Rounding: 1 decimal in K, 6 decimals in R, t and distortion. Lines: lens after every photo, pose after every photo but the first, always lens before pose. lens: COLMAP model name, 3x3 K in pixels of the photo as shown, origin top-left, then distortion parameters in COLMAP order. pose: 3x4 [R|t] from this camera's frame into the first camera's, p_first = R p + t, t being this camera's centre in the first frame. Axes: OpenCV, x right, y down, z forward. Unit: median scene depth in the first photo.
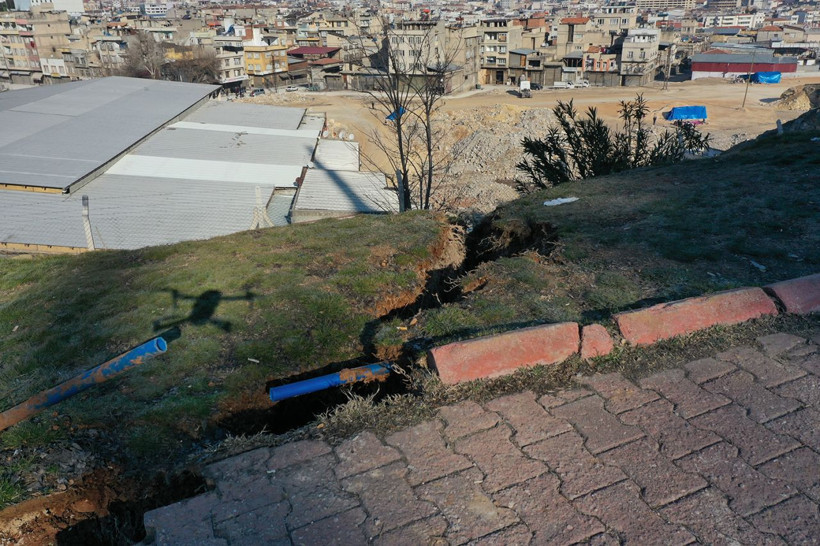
lens RADIAL K [[649.0, 0, 410.0], [0, 649.0, 273.0], [0, 0, 1]] dist [0.012376, -0.000614]
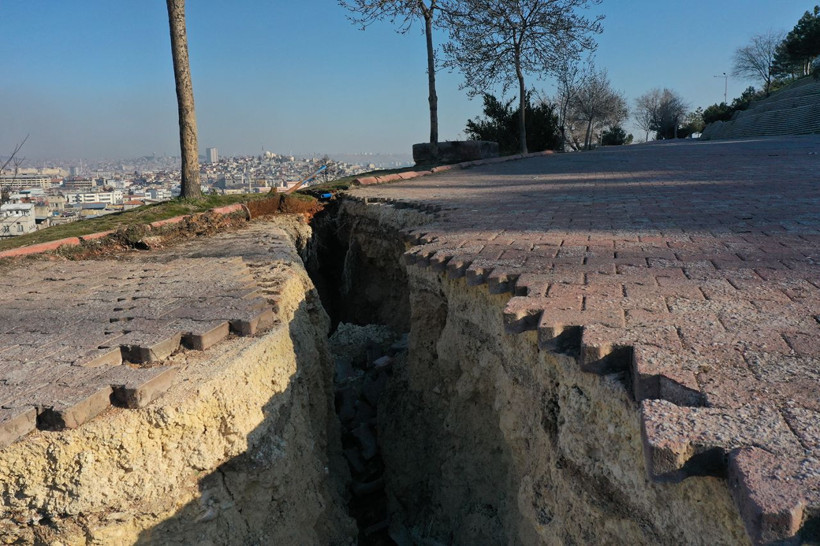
lens RADIAL K [[649.0, 0, 410.0], [0, 649.0, 273.0], [0, 0, 1]] dist [0.012376, -0.000614]
pose [[0.631560, -0.108695, 0.767670, -0.029908], [0.299360, 0.947529, -0.112122, 0.012699], [-0.715203, 0.300622, 0.630961, -0.017000]]
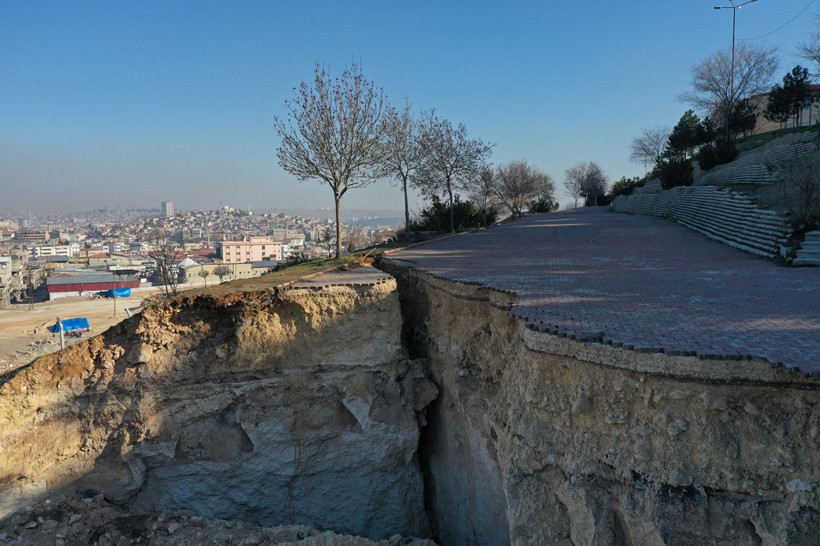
lens RADIAL K [[649.0, 0, 410.0], [0, 649.0, 273.0], [0, 0, 1]] dist [0.012376, -0.000614]
pose [[0.578851, -0.041707, 0.814366, -0.095066], [0.307812, 0.935980, -0.170858, 0.027144], [-0.755104, 0.349573, 0.554631, -0.059261]]
